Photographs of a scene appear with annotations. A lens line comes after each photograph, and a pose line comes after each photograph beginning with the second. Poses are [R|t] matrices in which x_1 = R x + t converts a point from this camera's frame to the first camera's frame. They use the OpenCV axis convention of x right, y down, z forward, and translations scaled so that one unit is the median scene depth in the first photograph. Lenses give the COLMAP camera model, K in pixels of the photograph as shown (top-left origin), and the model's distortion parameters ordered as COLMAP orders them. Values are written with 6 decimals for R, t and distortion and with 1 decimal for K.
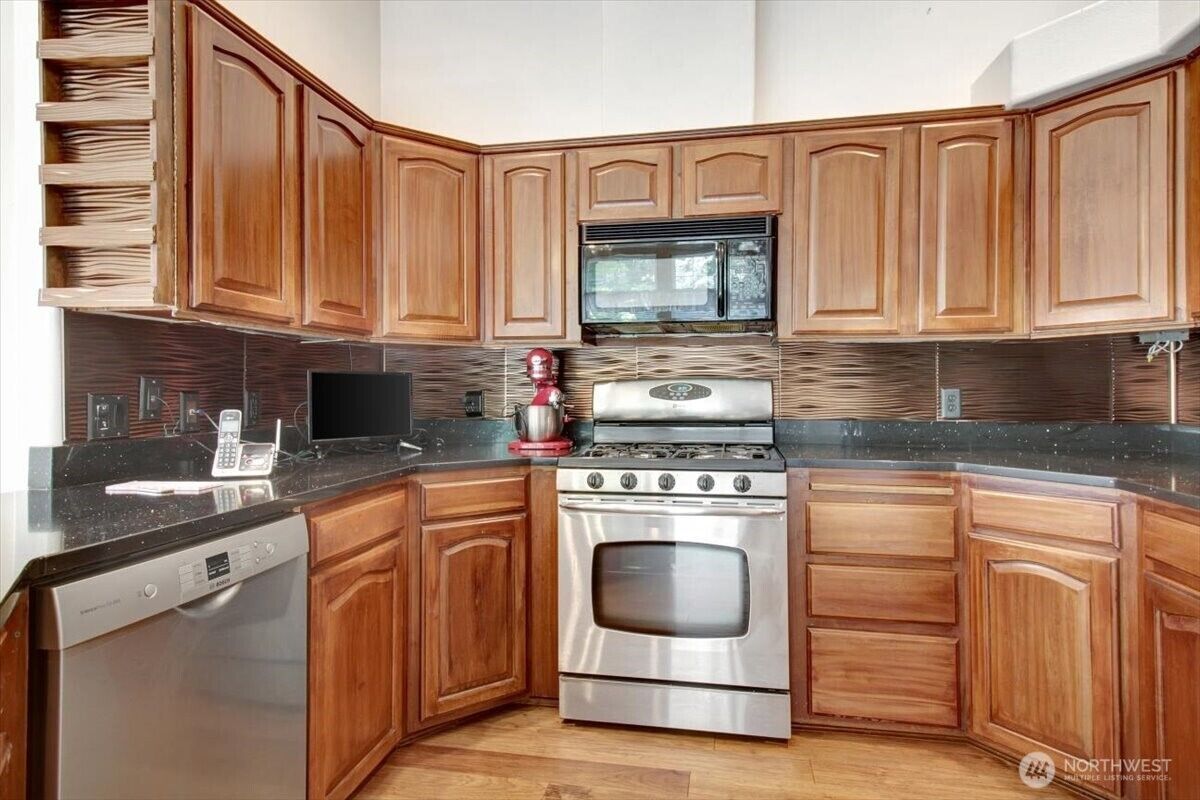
lens RADIAL K [[560.3, 0, 606.2], [0, 560.3, 391.1], [0, 0, 1]] dist [0.029714, 0.000204]
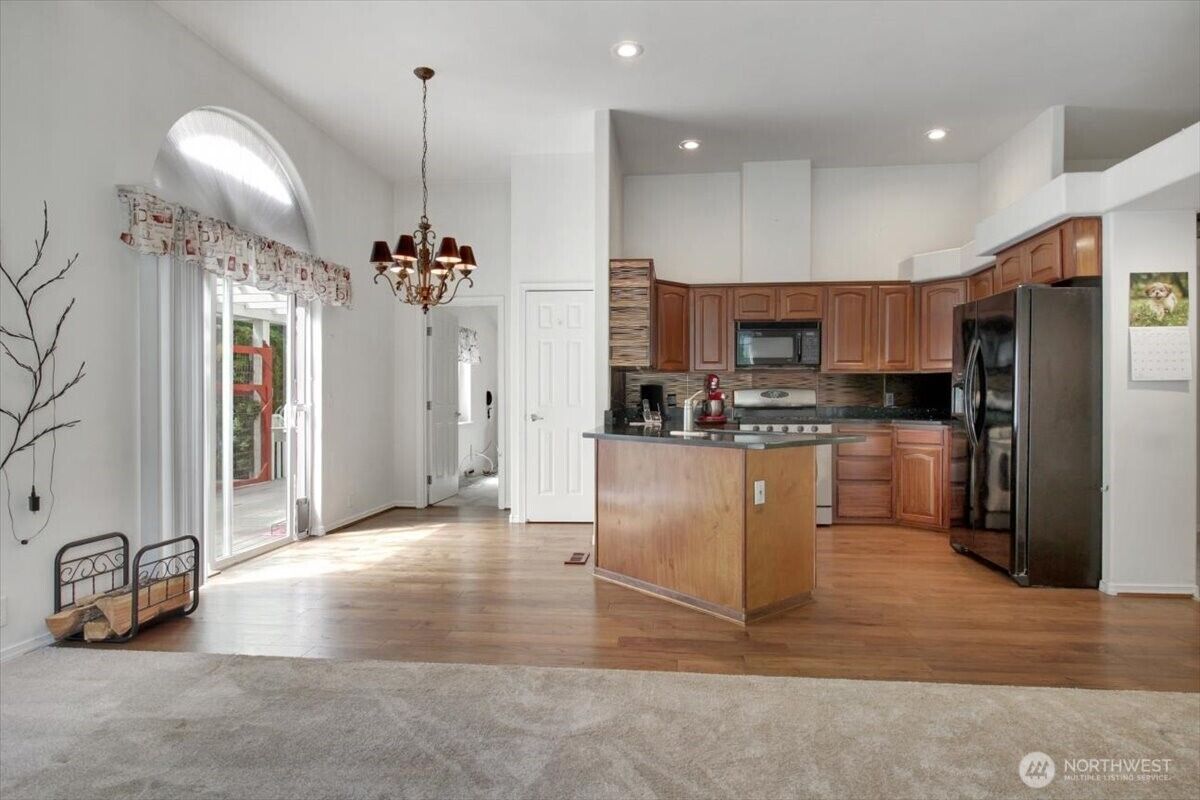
lens RADIAL K [[560.3, 0, 598.3], [0, 560.3, 405.7], [0, 0, 1]] dist [0.029714, 0.000204]
pose [[0.996932, 0.000214, 0.078272, -0.853467], [-0.001122, 0.999933, 0.011551, 0.024667], [-0.078265, -0.011604, 0.996865, -1.356701]]
